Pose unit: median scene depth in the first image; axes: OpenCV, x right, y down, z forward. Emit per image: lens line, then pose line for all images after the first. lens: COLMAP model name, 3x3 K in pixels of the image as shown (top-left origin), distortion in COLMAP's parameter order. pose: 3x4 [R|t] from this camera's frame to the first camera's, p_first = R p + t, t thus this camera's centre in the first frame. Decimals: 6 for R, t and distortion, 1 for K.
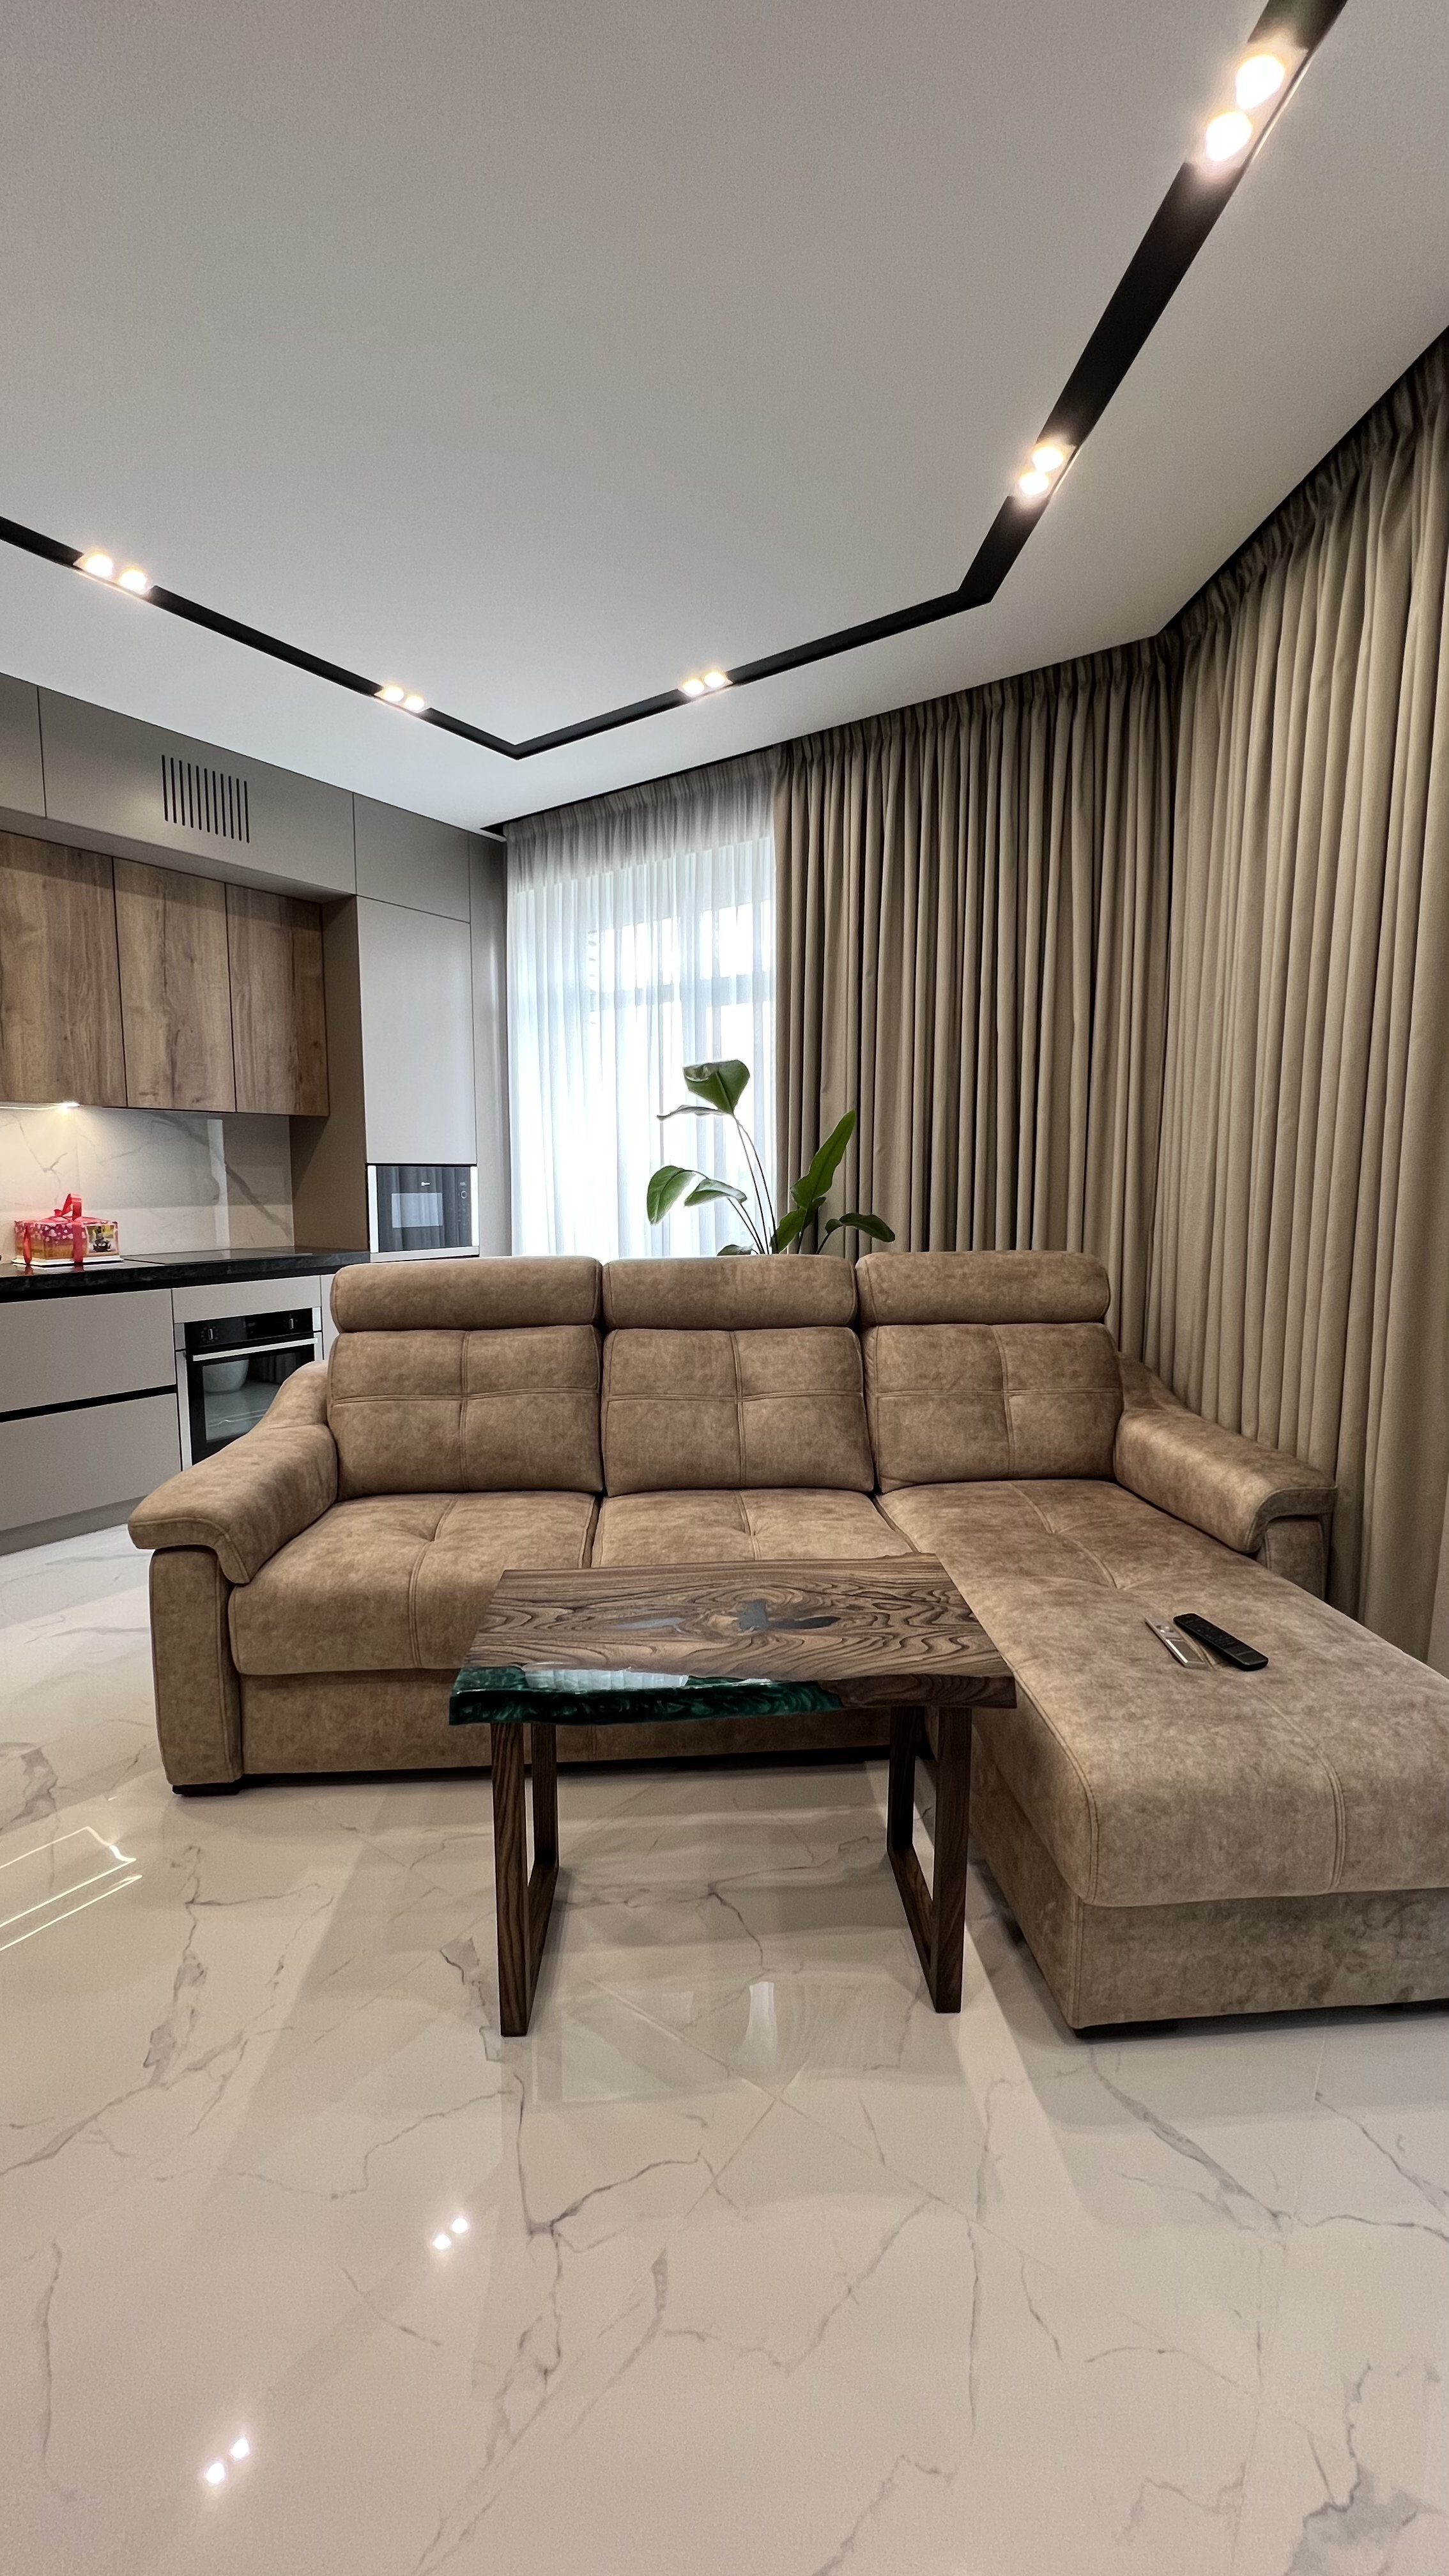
lens RADIAL K [[1036.7, 0, 730.1], [0, 1036.7, 1283.6], [0, 0, 1]] dist [0.000448, 0.000387]
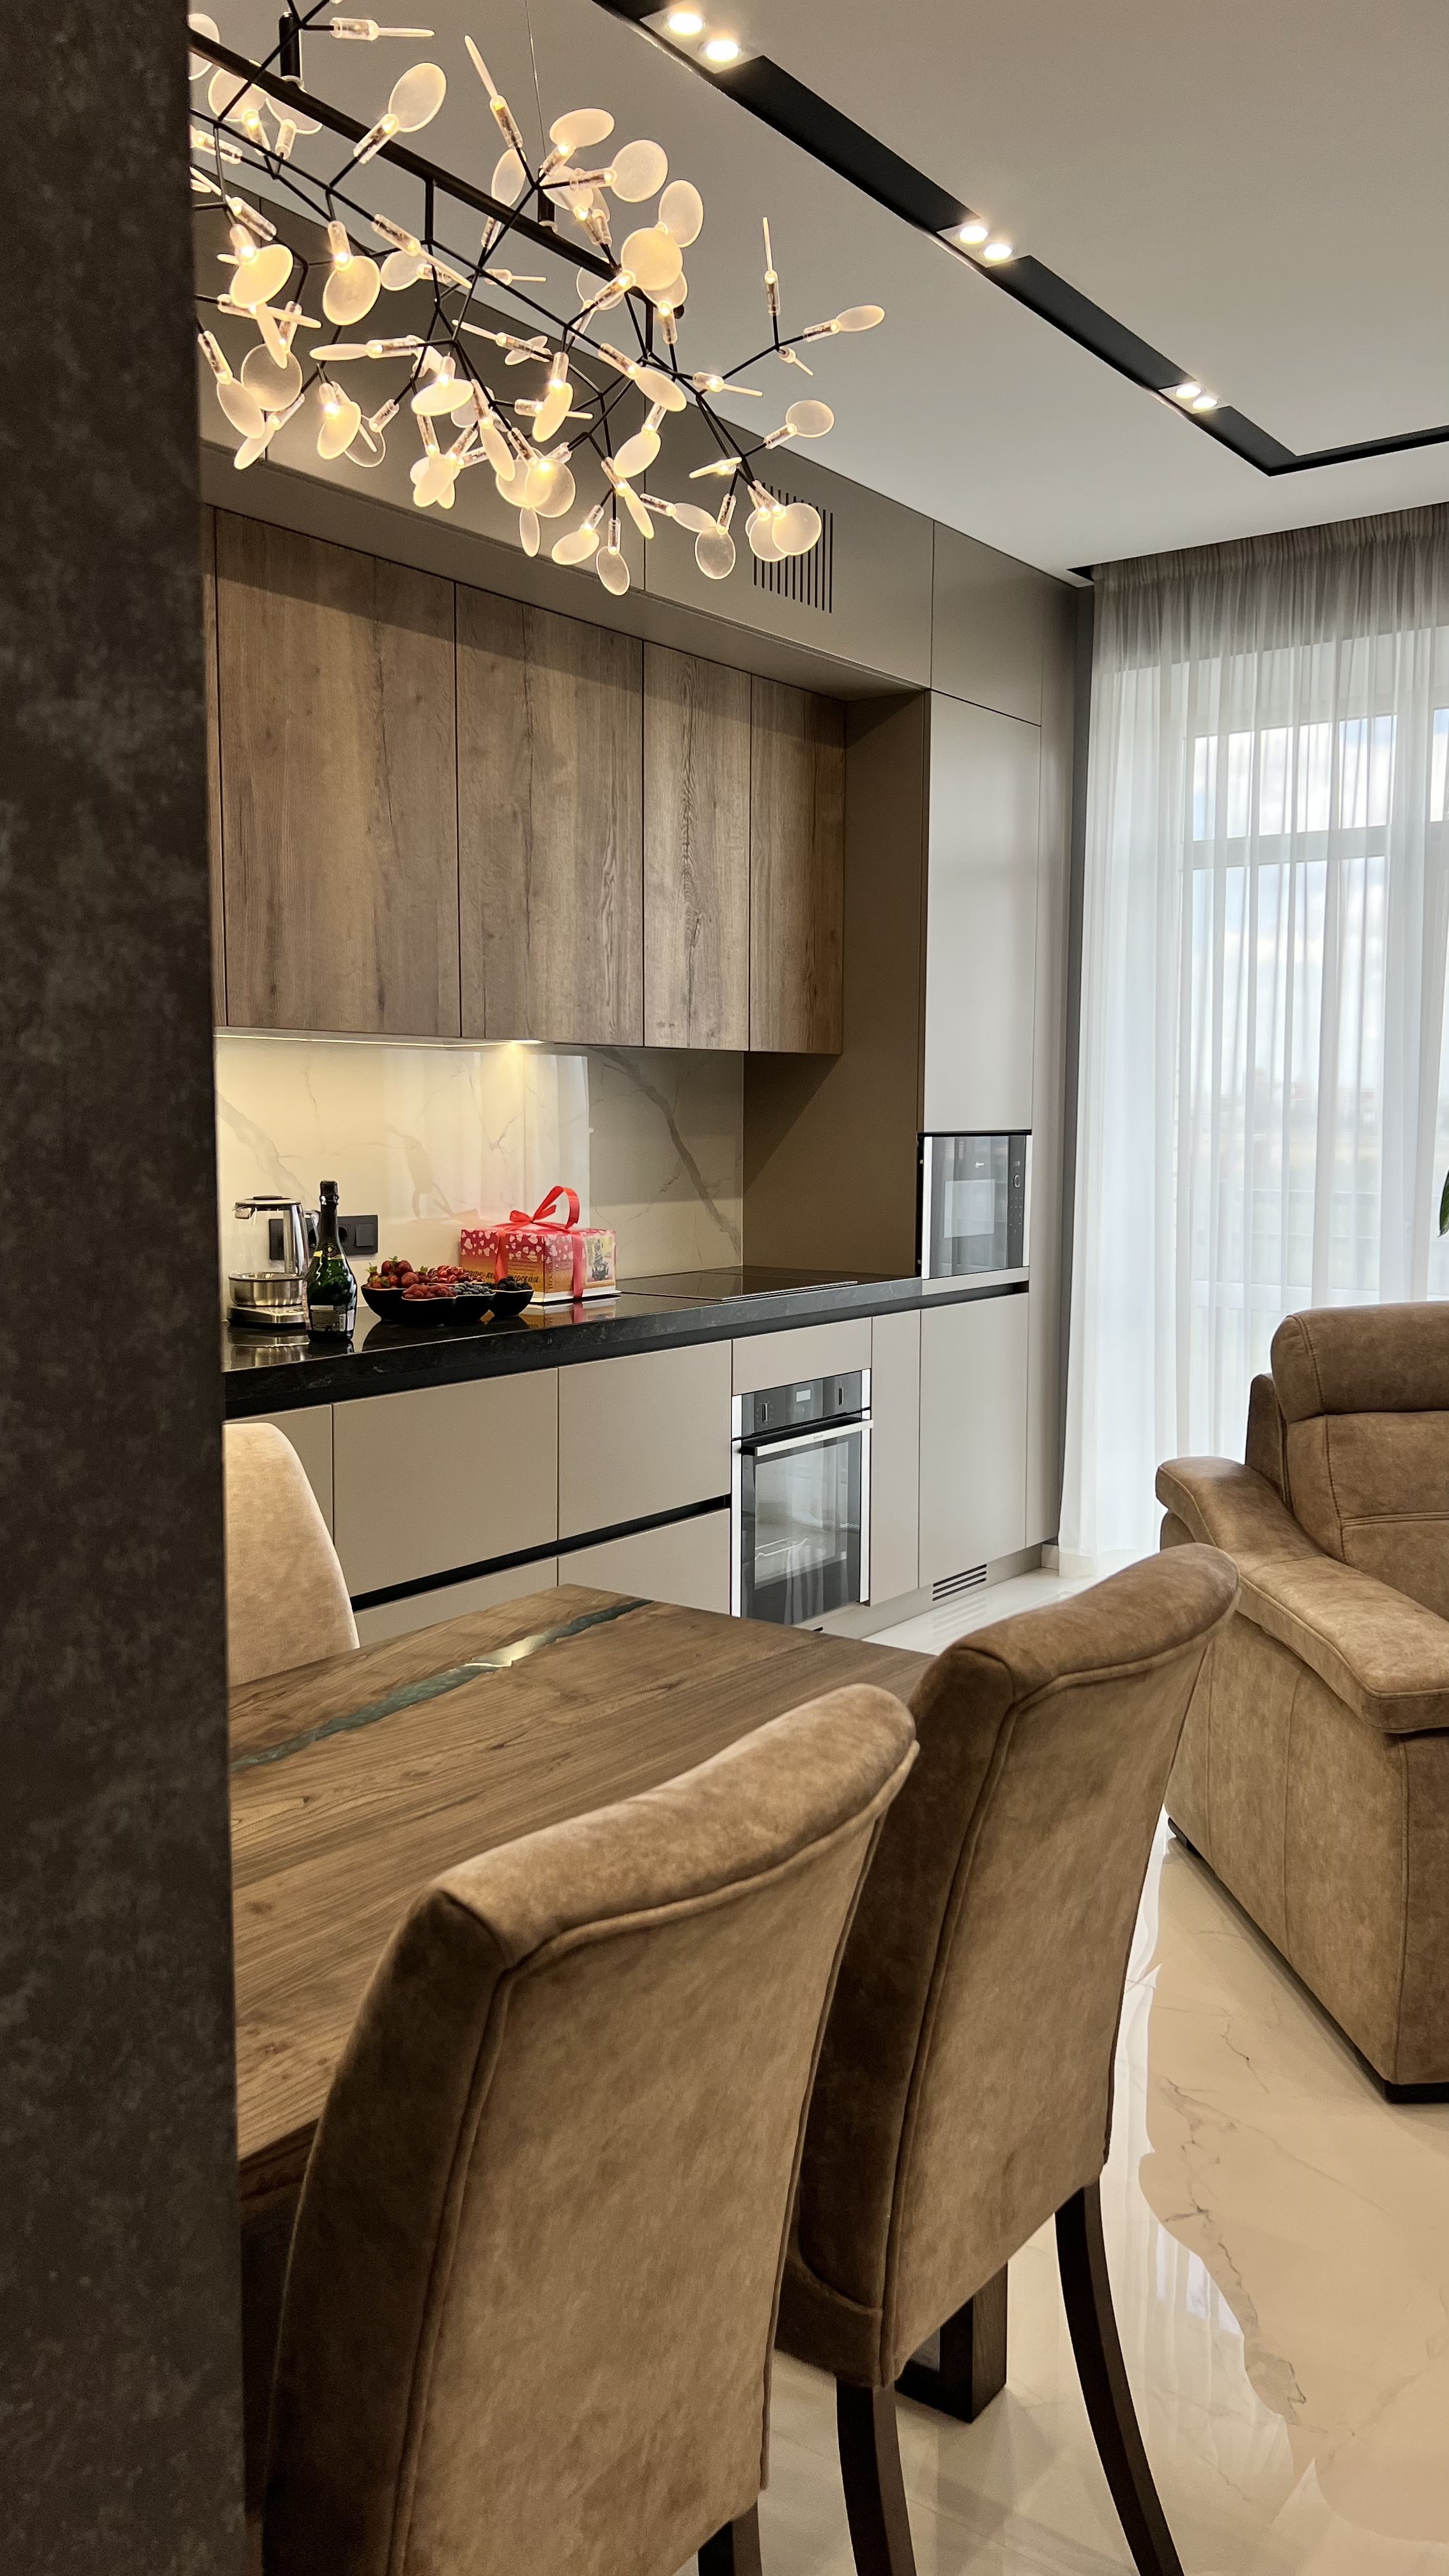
lens RADIAL K [[1955.4, 0, 715.2], [0, 1955.4, 1289.1], [0, 0, 1]] dist [0.043867, -0.044143]
pose [[0.999987, 0.003075, -0.004062, -0.547382], [-0.003128, 0.999907, -0.013256, -0.011030], [0.004020, 0.013269, 0.999904, -0.162591]]
